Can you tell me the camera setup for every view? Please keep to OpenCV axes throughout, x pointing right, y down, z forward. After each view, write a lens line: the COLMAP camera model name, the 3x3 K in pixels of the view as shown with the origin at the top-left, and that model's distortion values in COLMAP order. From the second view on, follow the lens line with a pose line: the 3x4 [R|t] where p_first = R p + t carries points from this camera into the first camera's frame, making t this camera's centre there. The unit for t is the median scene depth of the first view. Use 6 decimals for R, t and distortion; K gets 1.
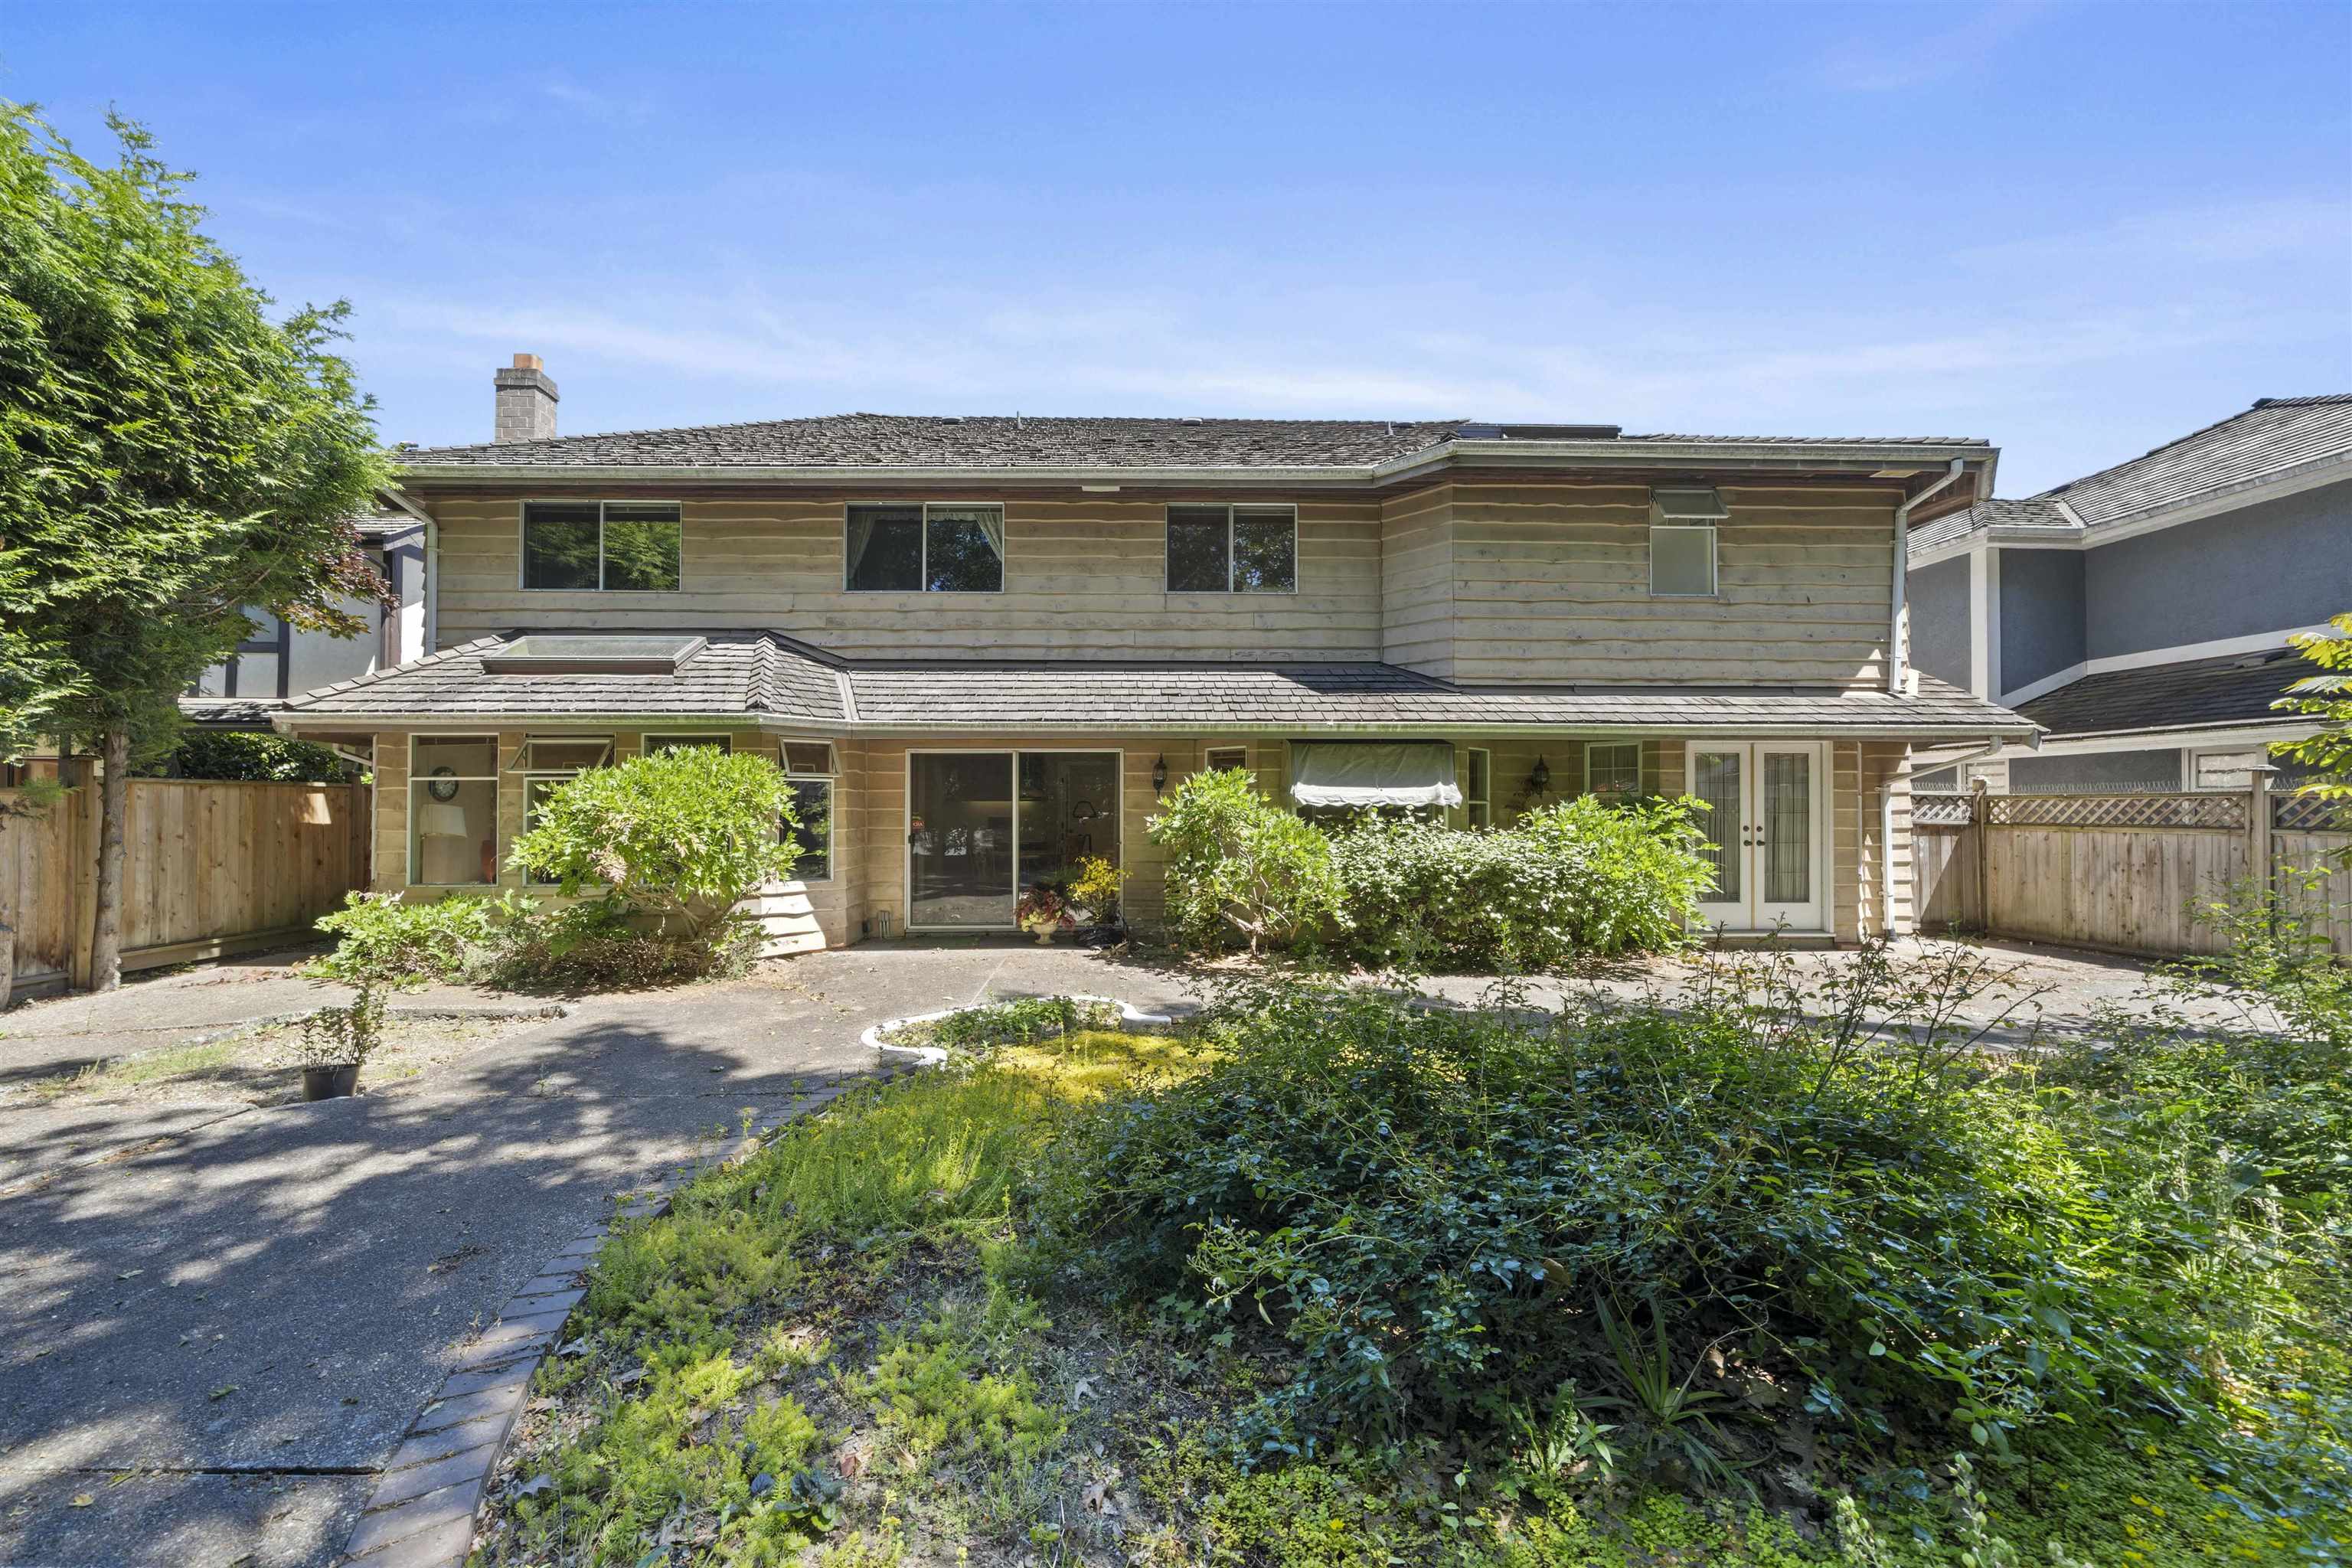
lens RADIAL K [[828.2, 0, 1179.6], [0, 828.2, 792.4], [0, 0, 1]] dist [-0.007193, 0.000190]
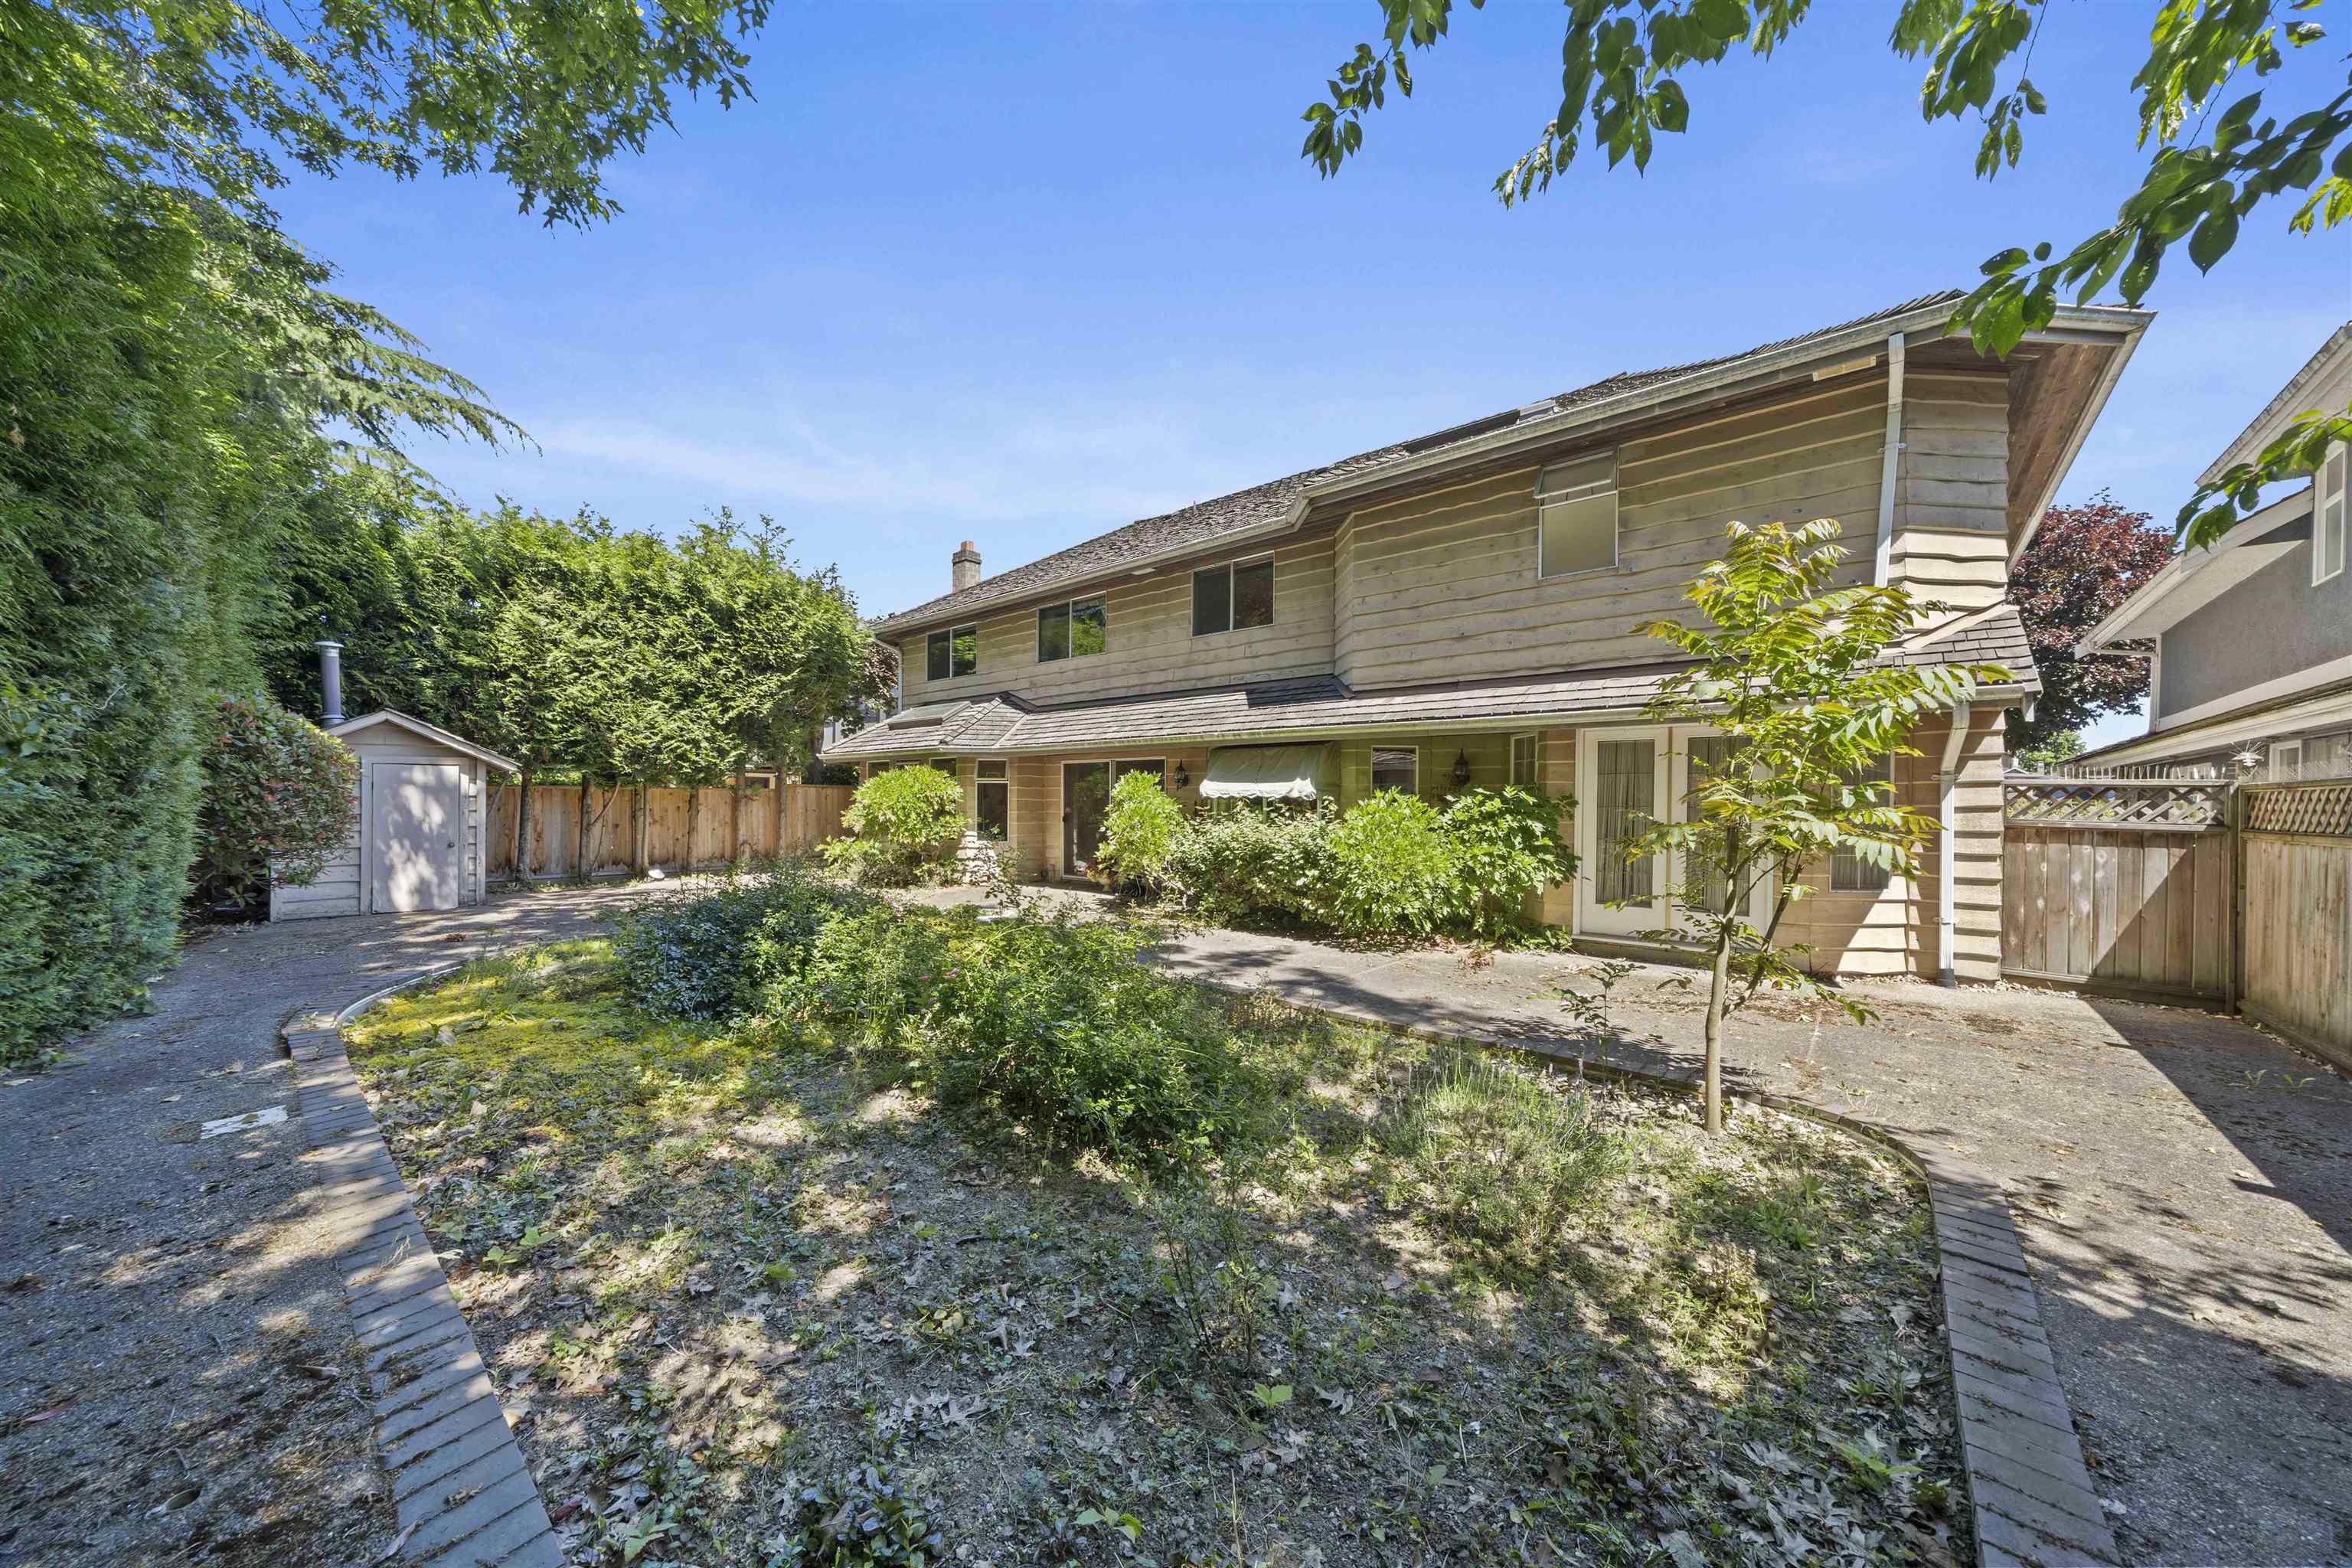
lens RADIAL K [[828.2, 0, 1185.9], [0, 828.2, 797.7], [0, 0, 1]] dist [-0.007193, 0.000190]
pose [[0.737495, 0.002110, -0.675349, 0.917551], [0.005879, 0.999937, 0.009544, 0.003315], [0.675327, -0.011009, 0.737436, 0.010927]]
